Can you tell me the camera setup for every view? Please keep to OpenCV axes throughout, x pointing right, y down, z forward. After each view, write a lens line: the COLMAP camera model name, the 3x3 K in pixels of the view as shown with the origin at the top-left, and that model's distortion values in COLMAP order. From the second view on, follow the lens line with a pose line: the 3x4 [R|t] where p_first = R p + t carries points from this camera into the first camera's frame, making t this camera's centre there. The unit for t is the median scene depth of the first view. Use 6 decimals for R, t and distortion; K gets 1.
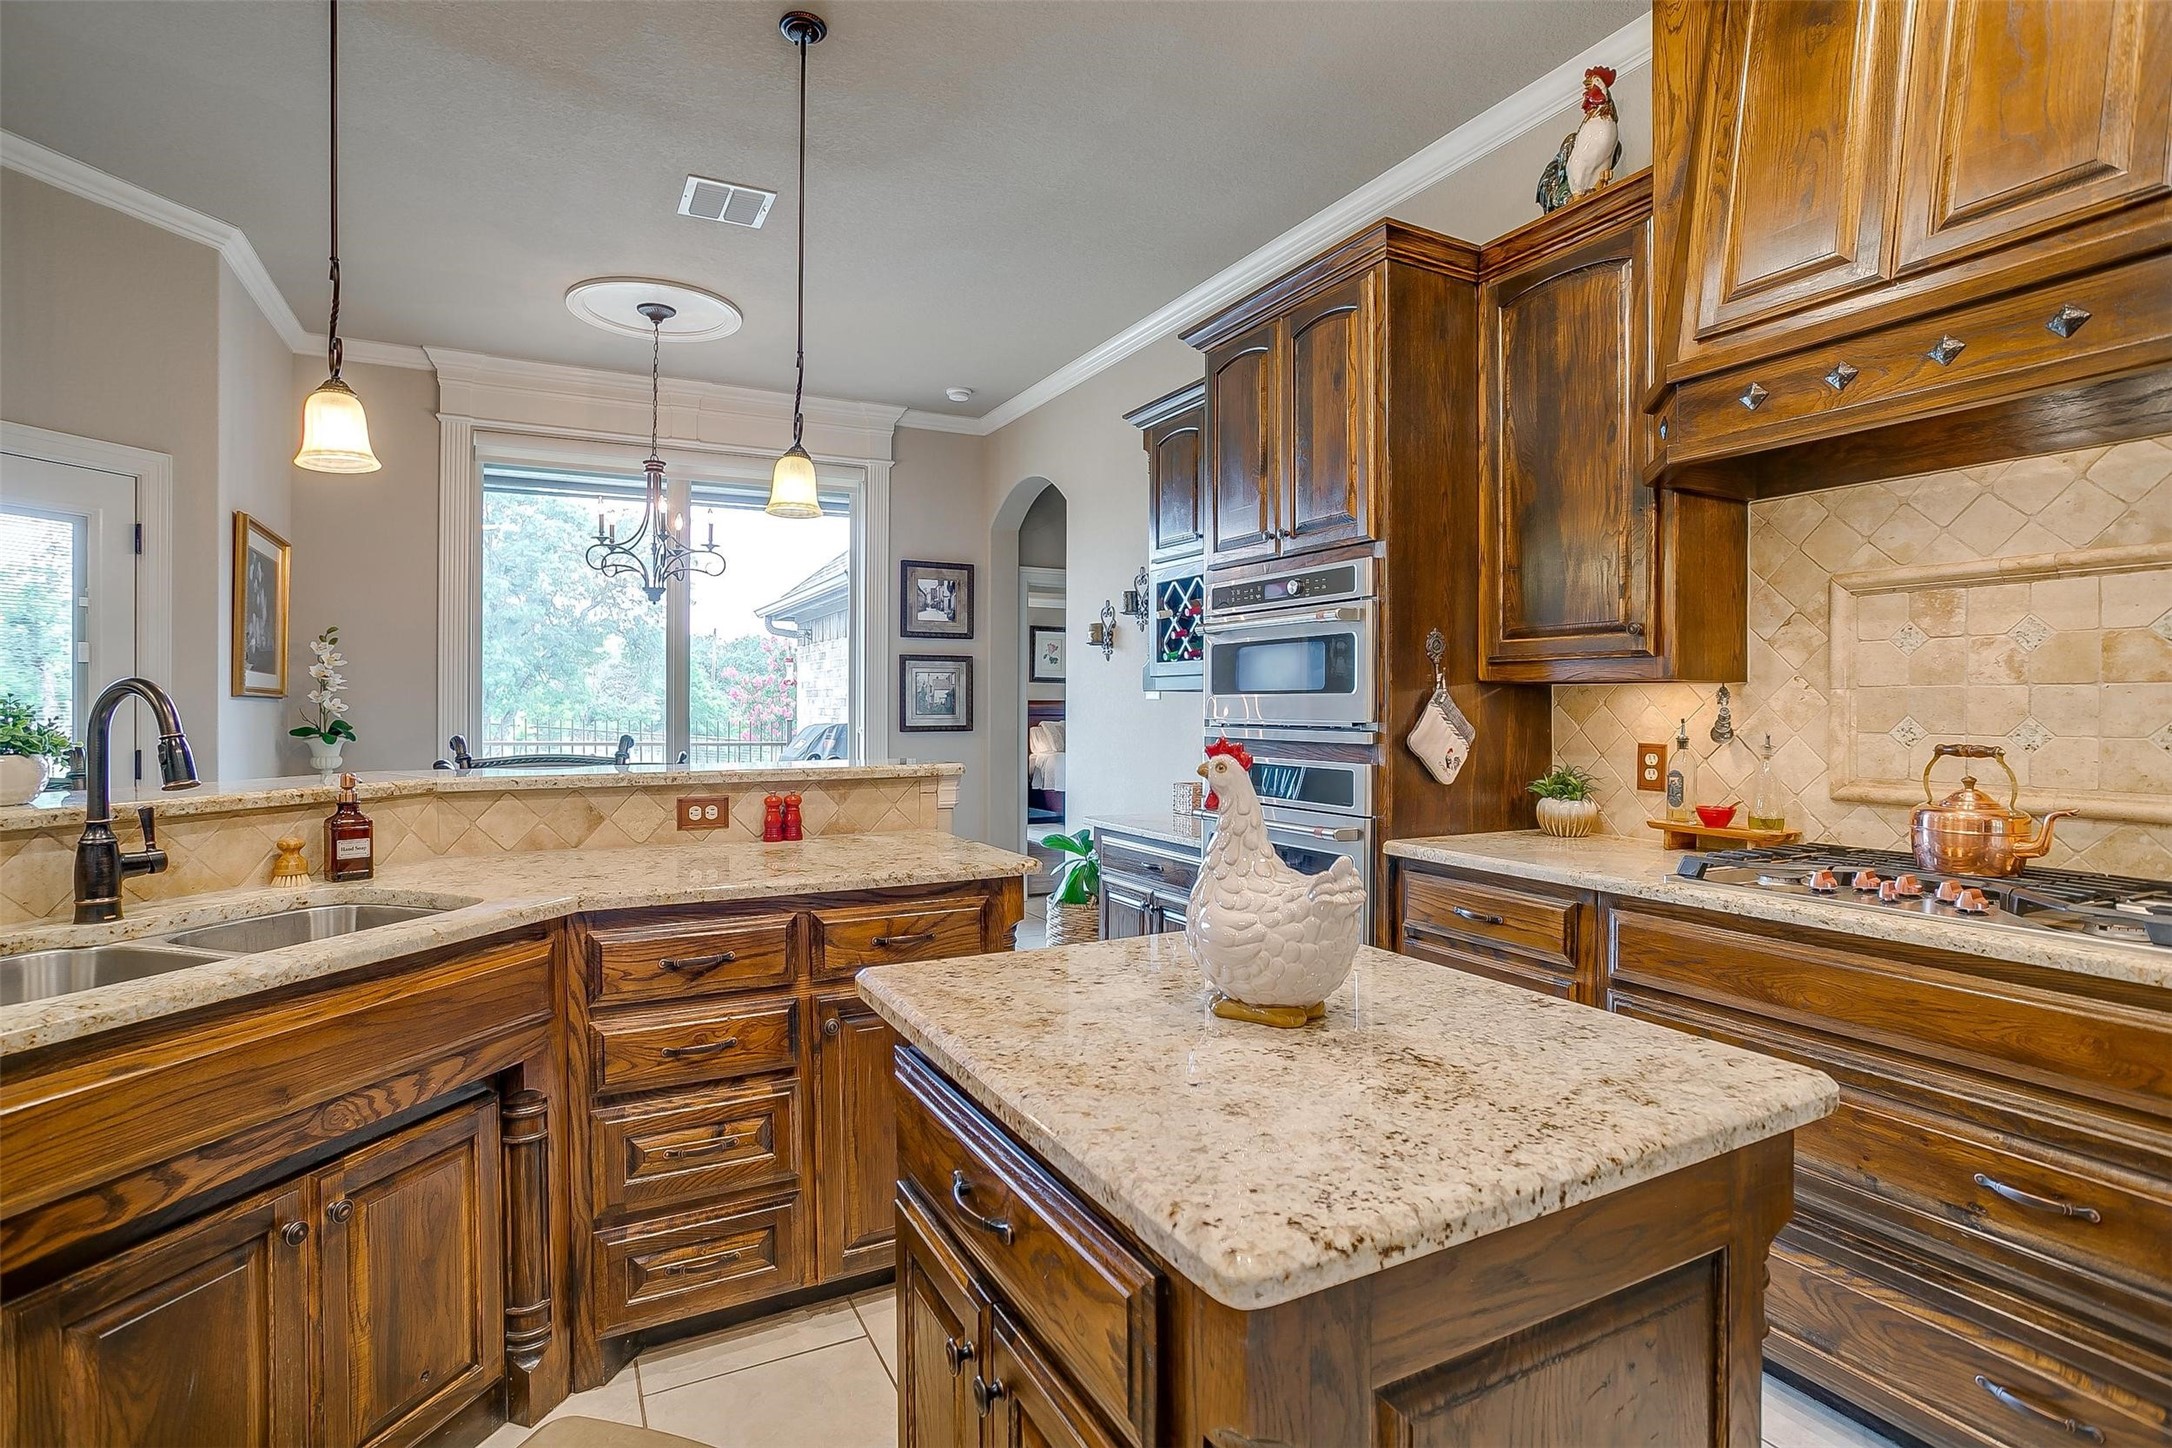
lens RADIAL K [[1054.4, 0, 1065.8], [0, 1054.4, 698.9], [0, 0, 1]] dist [-0.051616, 0.026795]
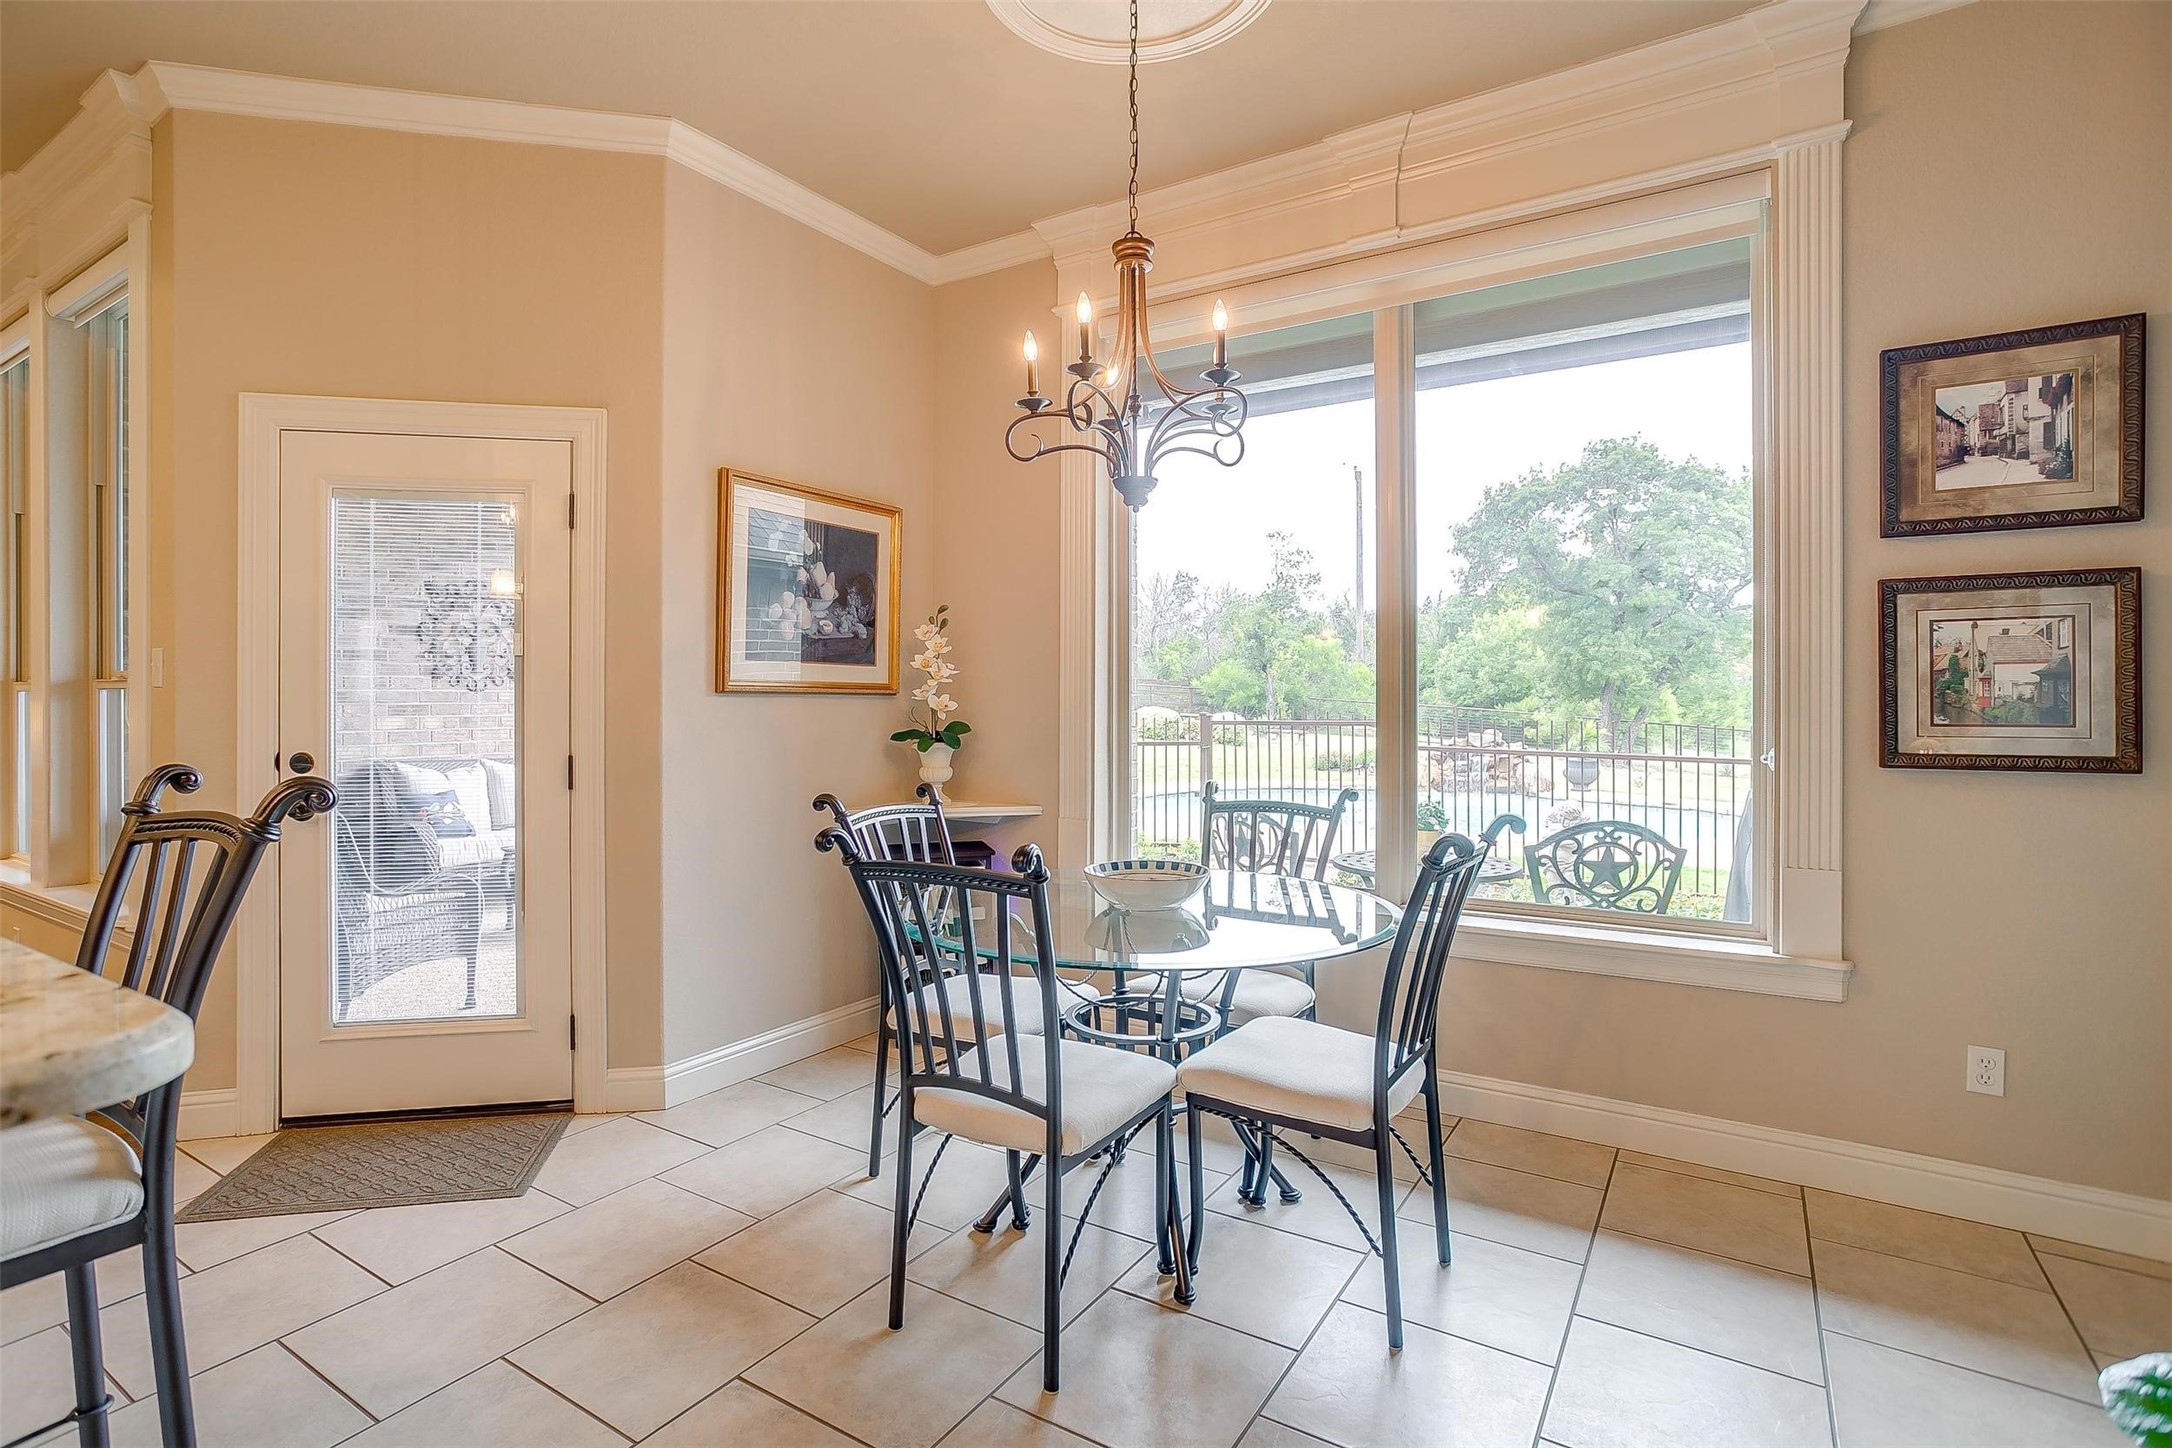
lens RADIAL K [[1054.4, 0, 1065.8], [0, 1054.4, 698.9], [0, 0, 1]] dist [-0.051616, 0.026795]
pose [[0.497681, -0.003337, -0.867354, 0.034756], [0.006682, 0.999978, -0.000013, 0.002415], [0.867335, -0.005789, 0.497692, 0.513852]]
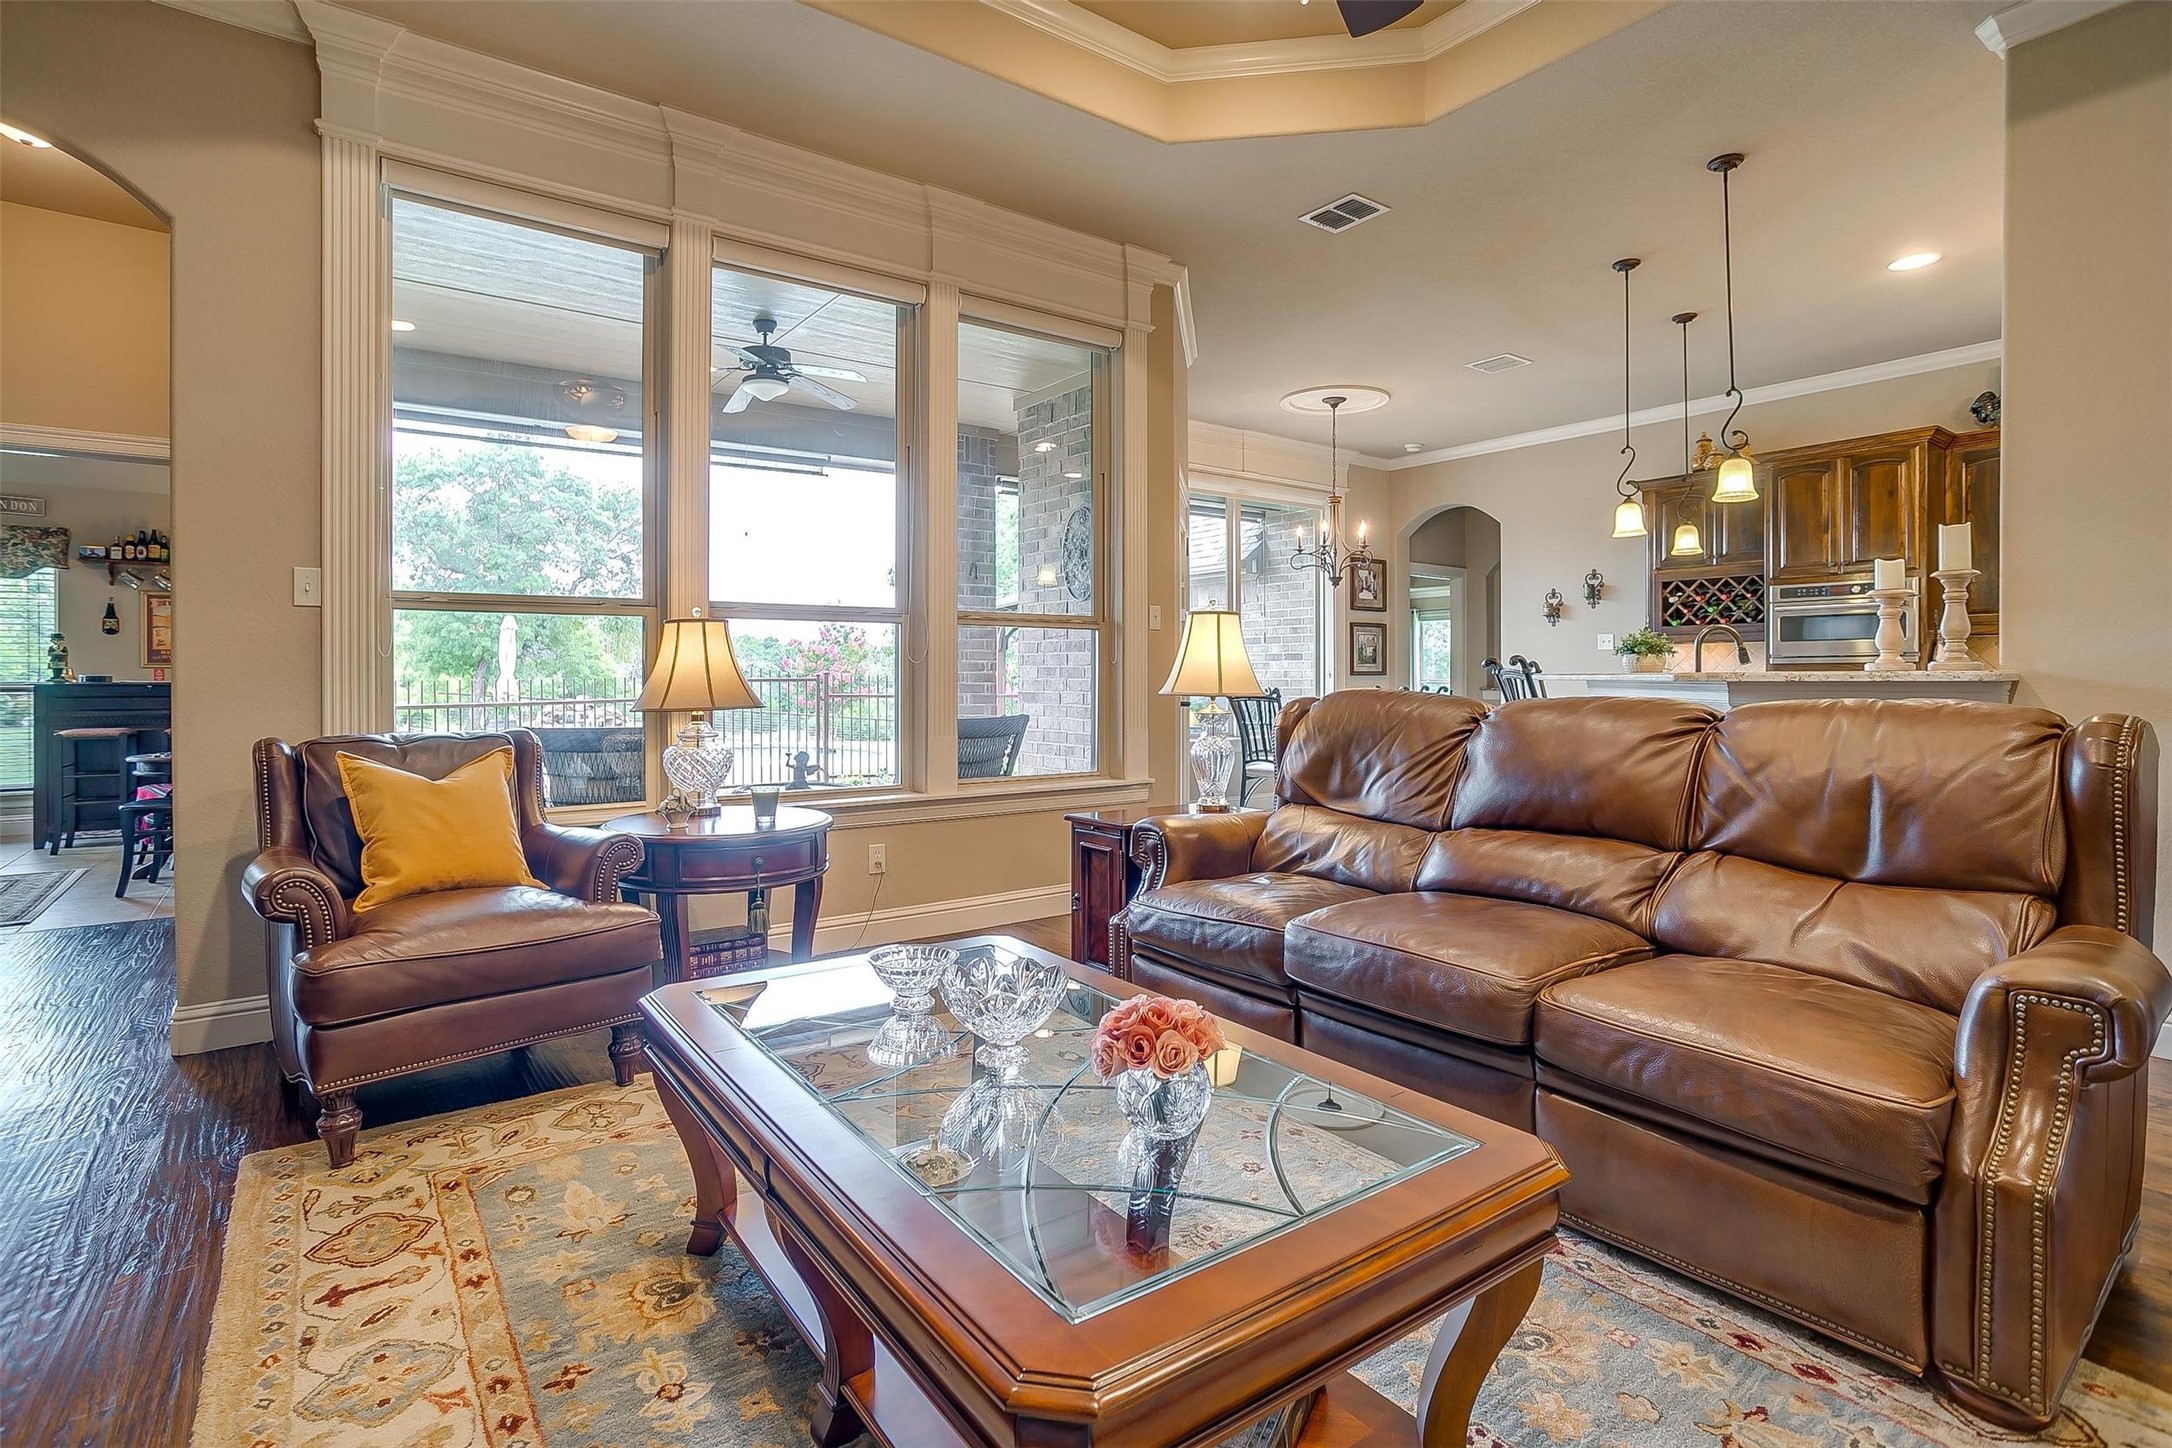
lens RADIAL K [[1054.4, 0, 1065.8], [0, 1054.4, 698.9], [0, 0, 1]] dist [-0.051616, 0.026795]
pose [[0.989648, -0.004260, 0.143455, -0.747186], [0.000863, 0.999718, 0.023738, 0.028854], [-0.143516, -0.023368, 0.989372, -0.376189]]
